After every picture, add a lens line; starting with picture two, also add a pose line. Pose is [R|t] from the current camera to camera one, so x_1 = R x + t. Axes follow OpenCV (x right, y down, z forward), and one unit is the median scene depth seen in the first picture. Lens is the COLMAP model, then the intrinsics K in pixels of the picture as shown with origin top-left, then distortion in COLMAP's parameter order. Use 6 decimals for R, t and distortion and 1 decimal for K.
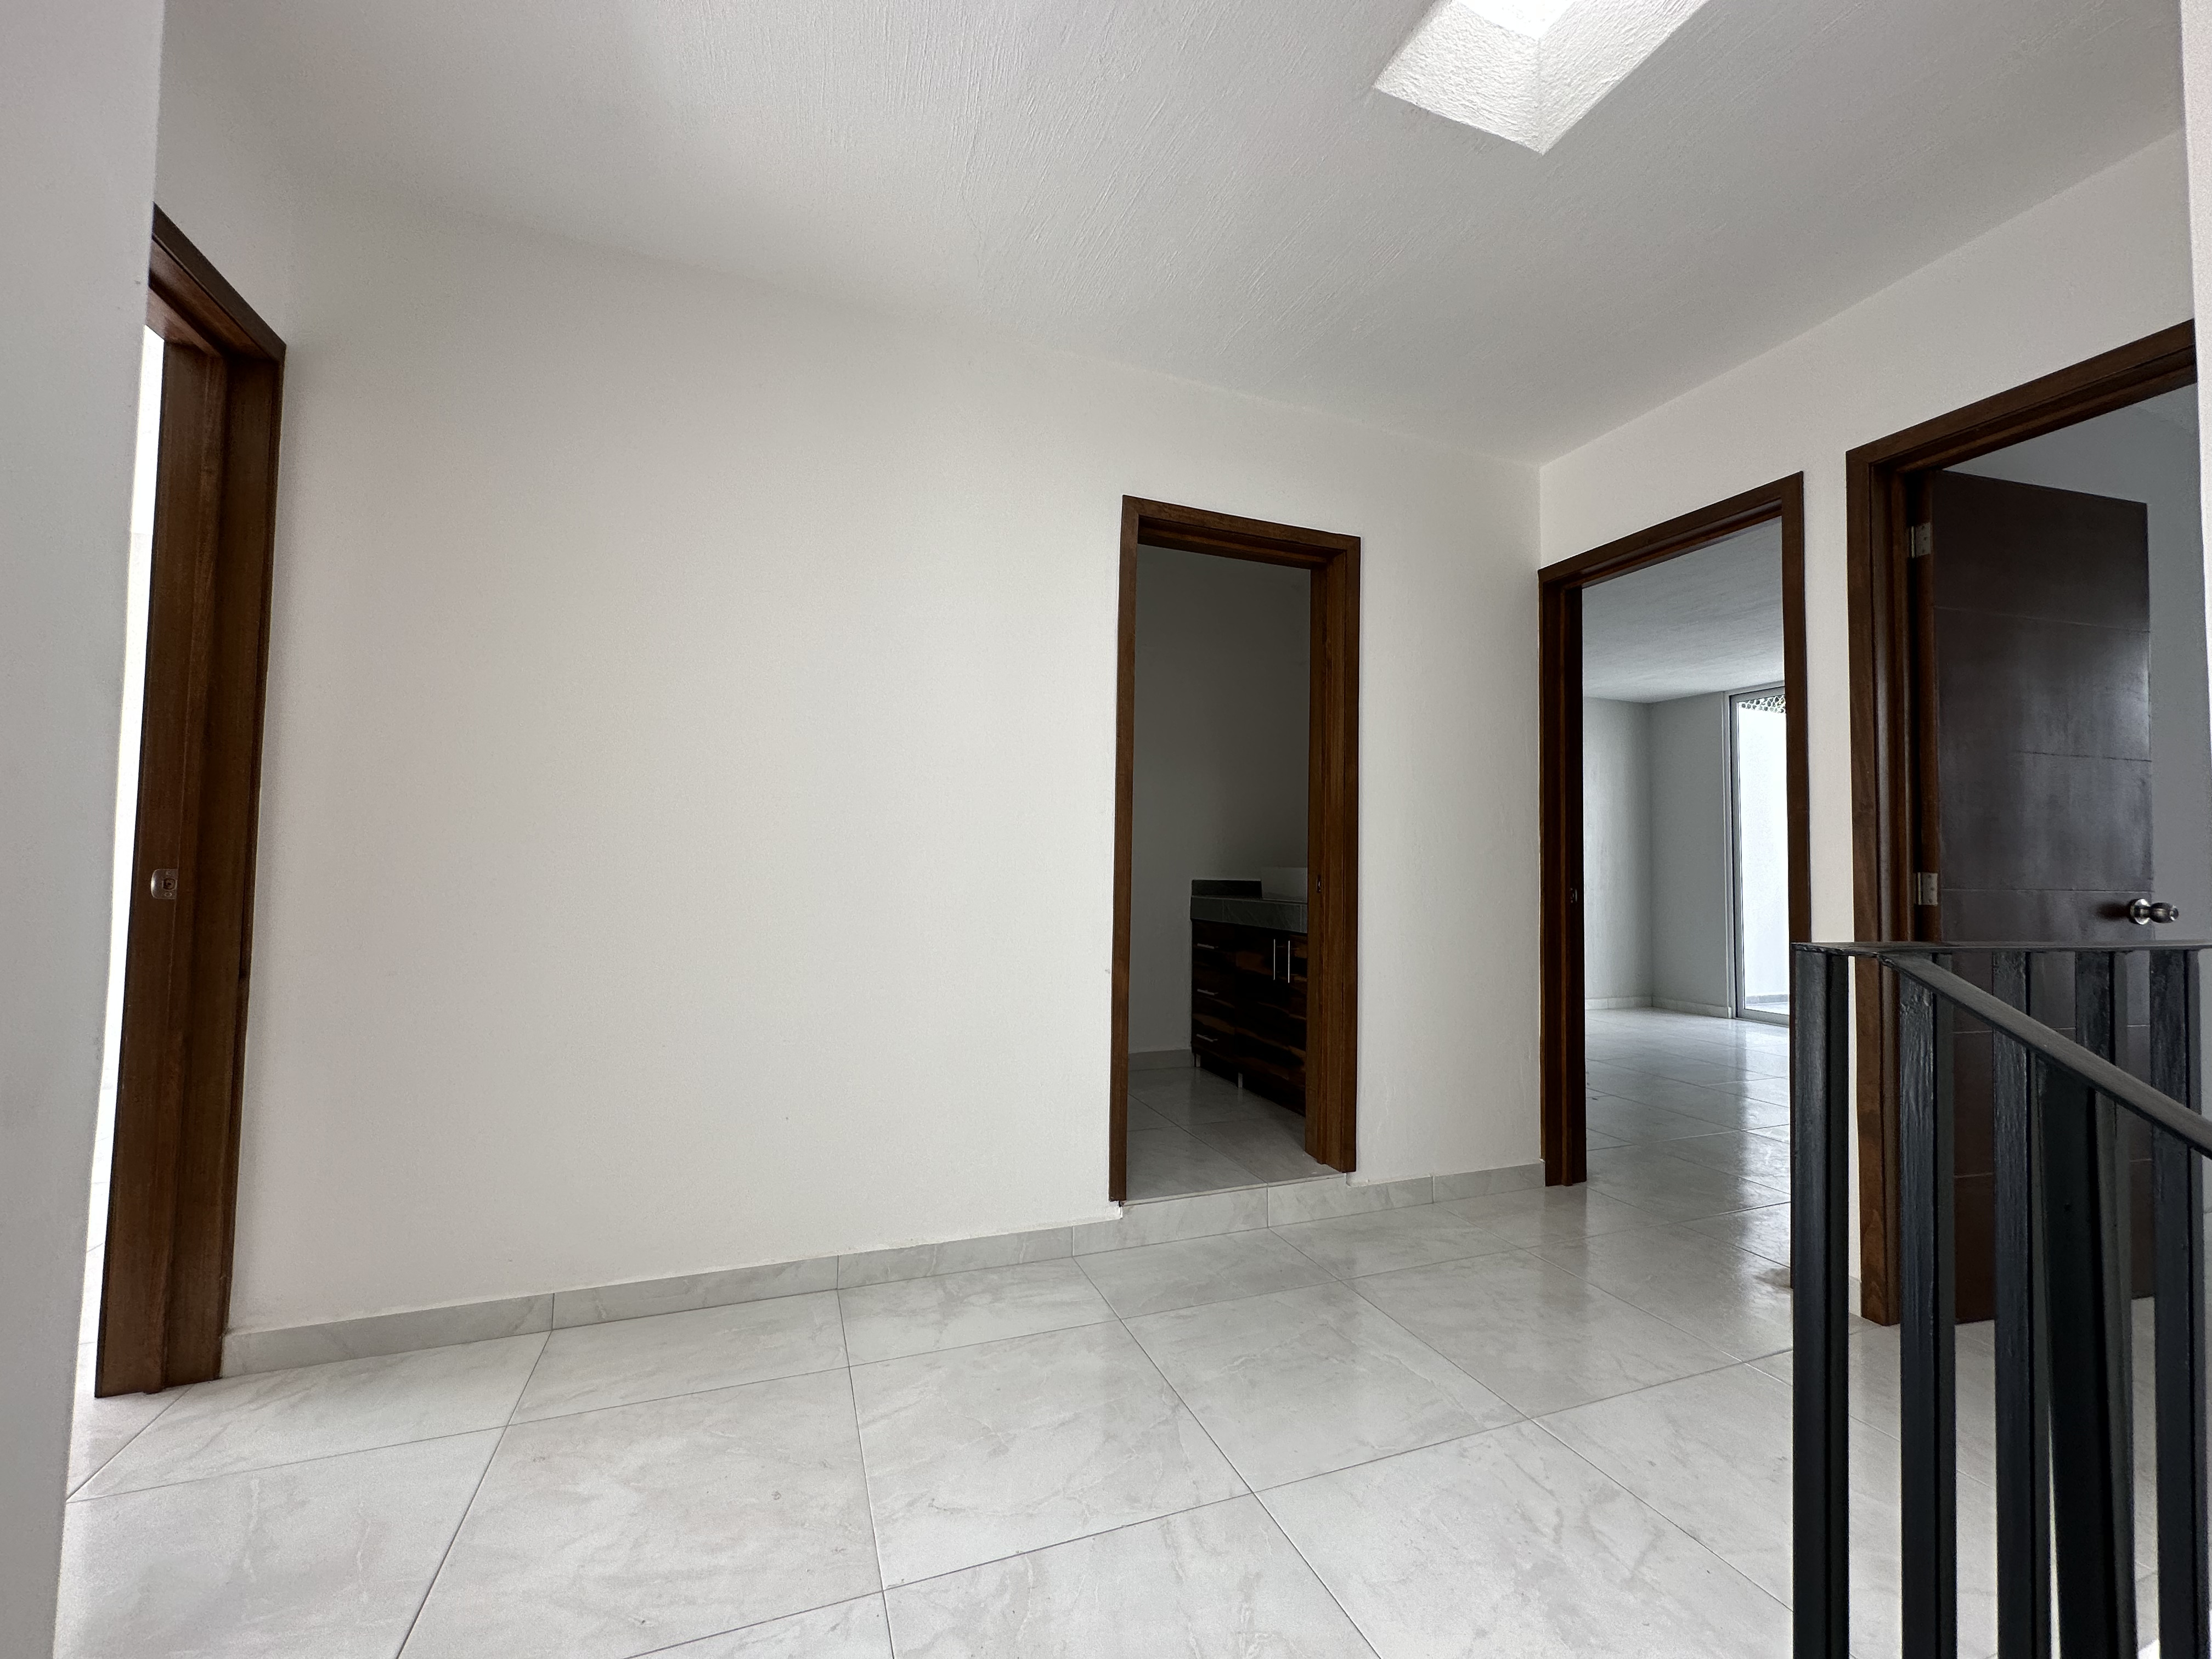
lens RADIAL K [[884.7, 0, 1100.8], [0, 884.7, 832.9], [0, 0, 1]] dist [0.000751, -0.000272]
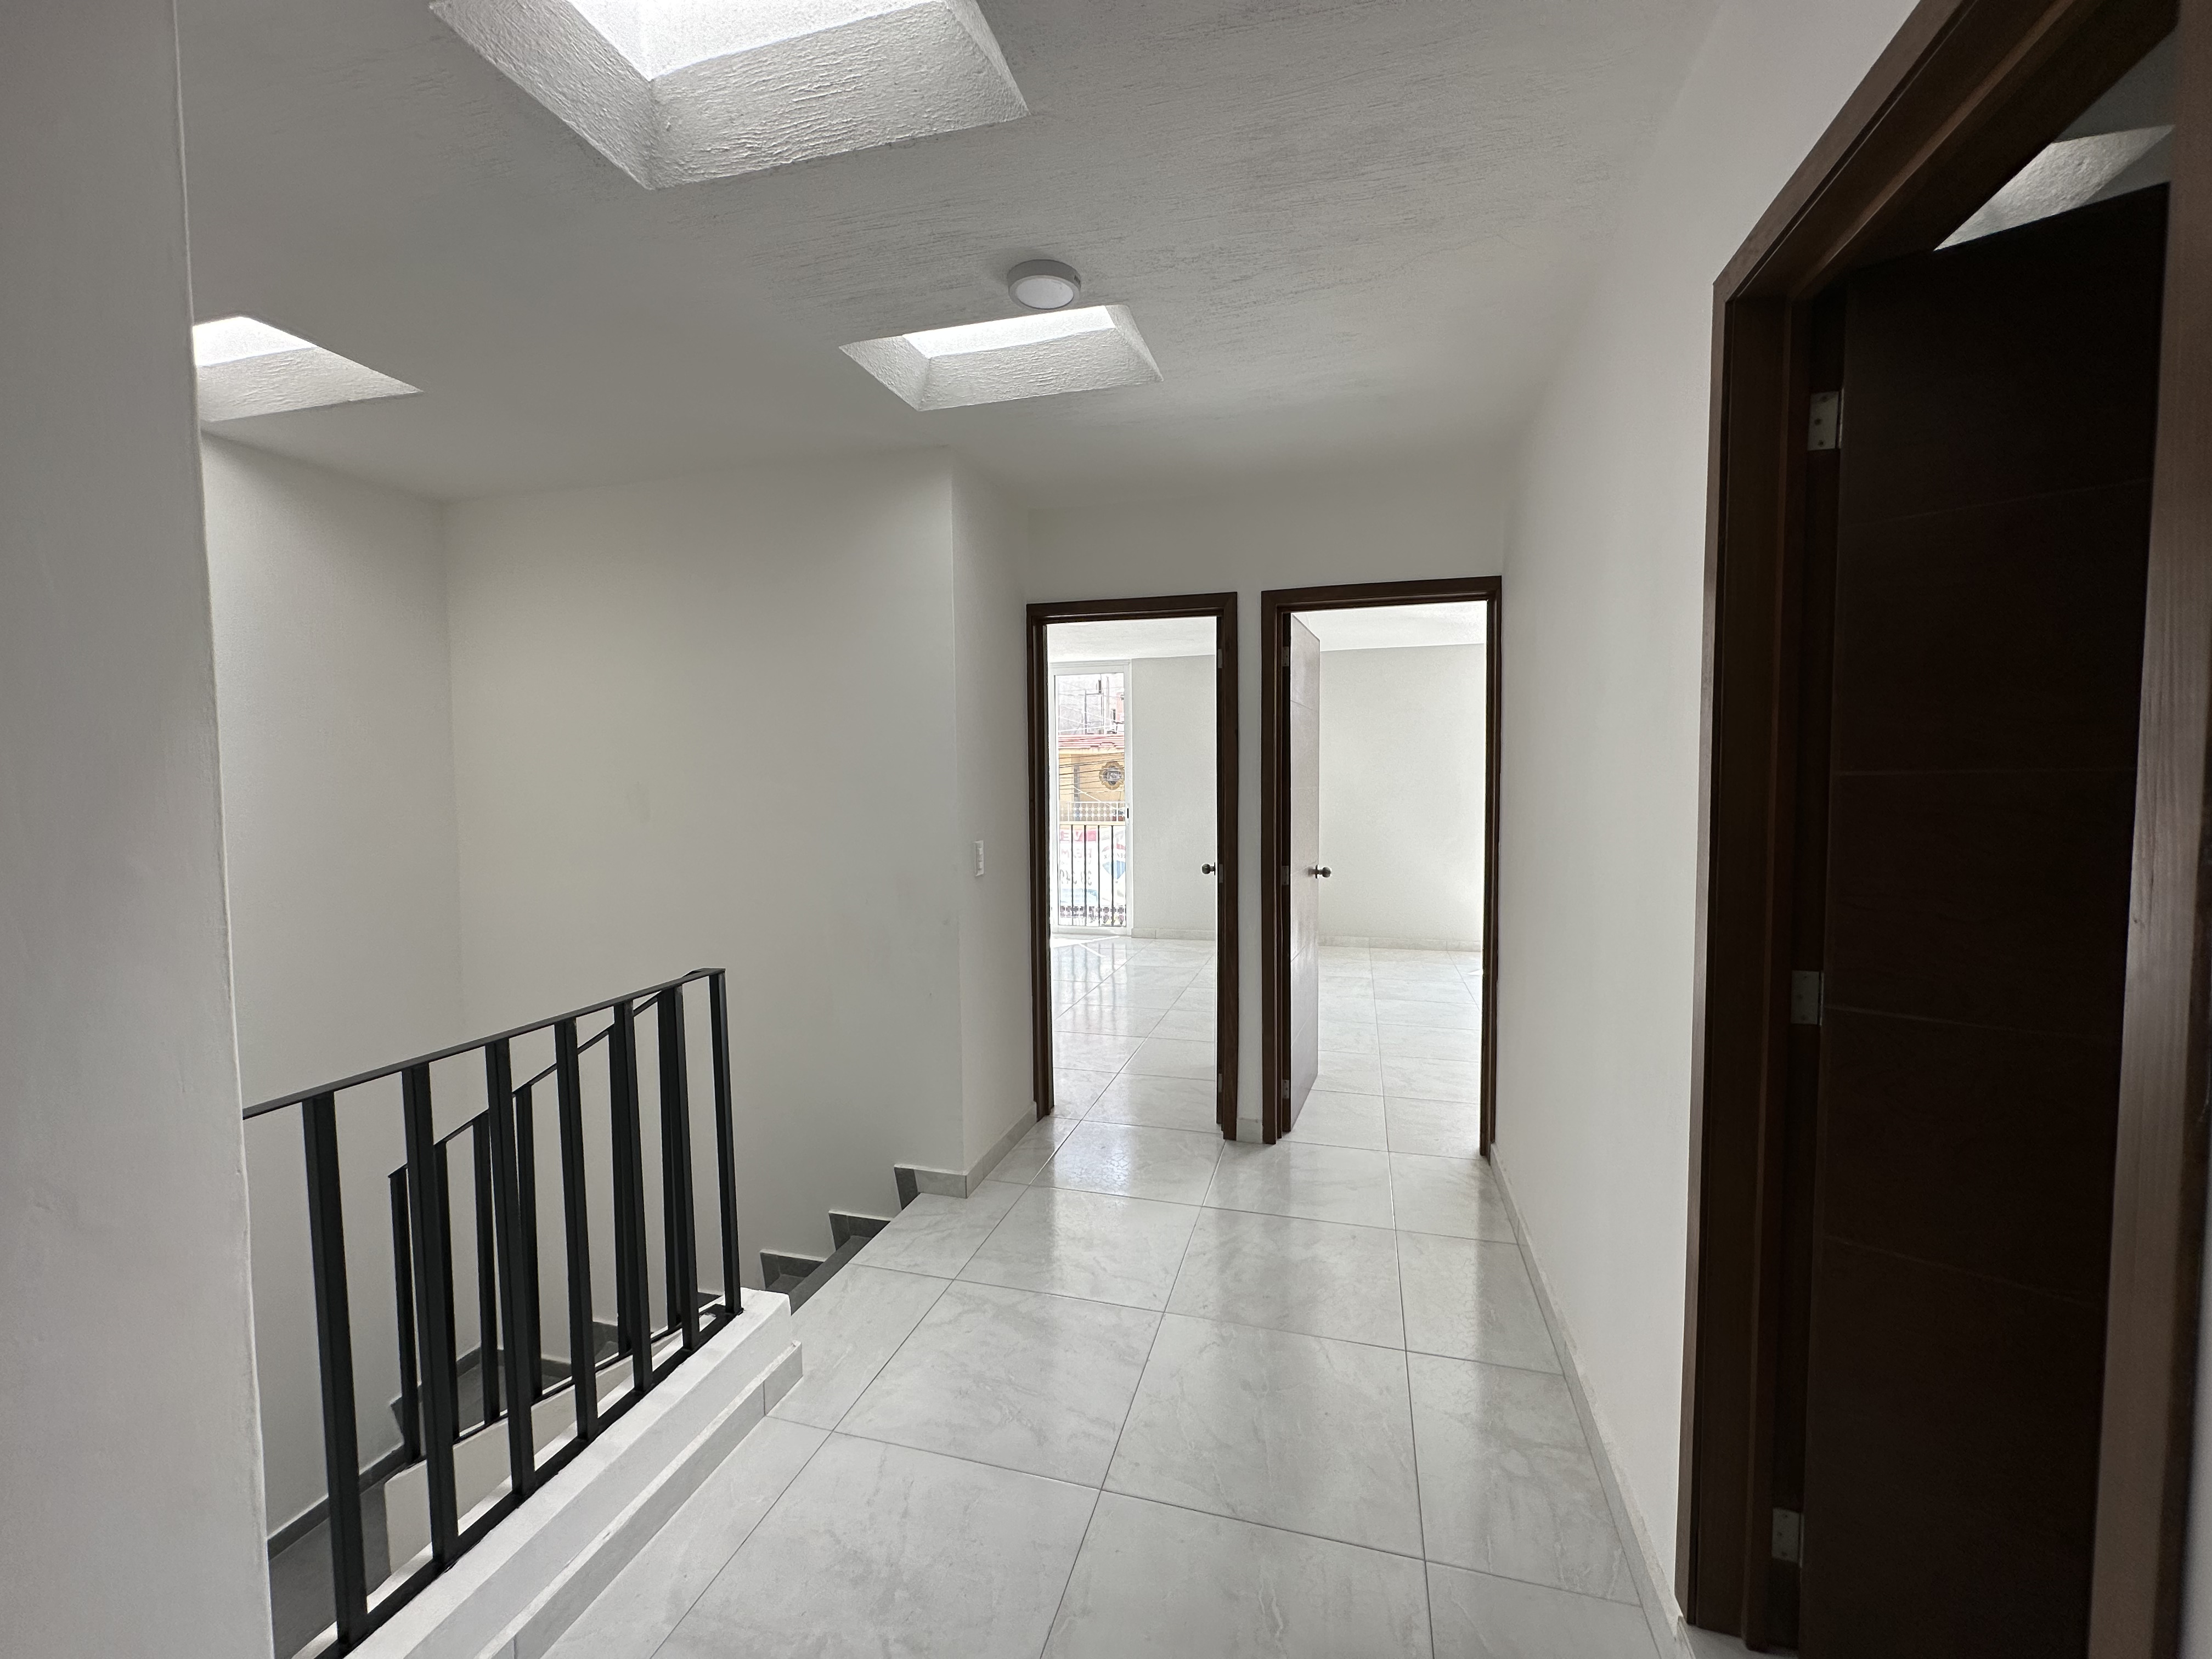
lens RADIAL K [[884.7, 0, 1109.2], [0, 884.7, 830.5], [0, 0, 1]] dist [0.000751, -0.000272]
pose [[-0.585283, 0.032525, -0.810176, 1.193526], [0.030440, 0.999372, 0.018131, -0.168976], [0.810257, -0.014050, -0.585906, 1.868065]]
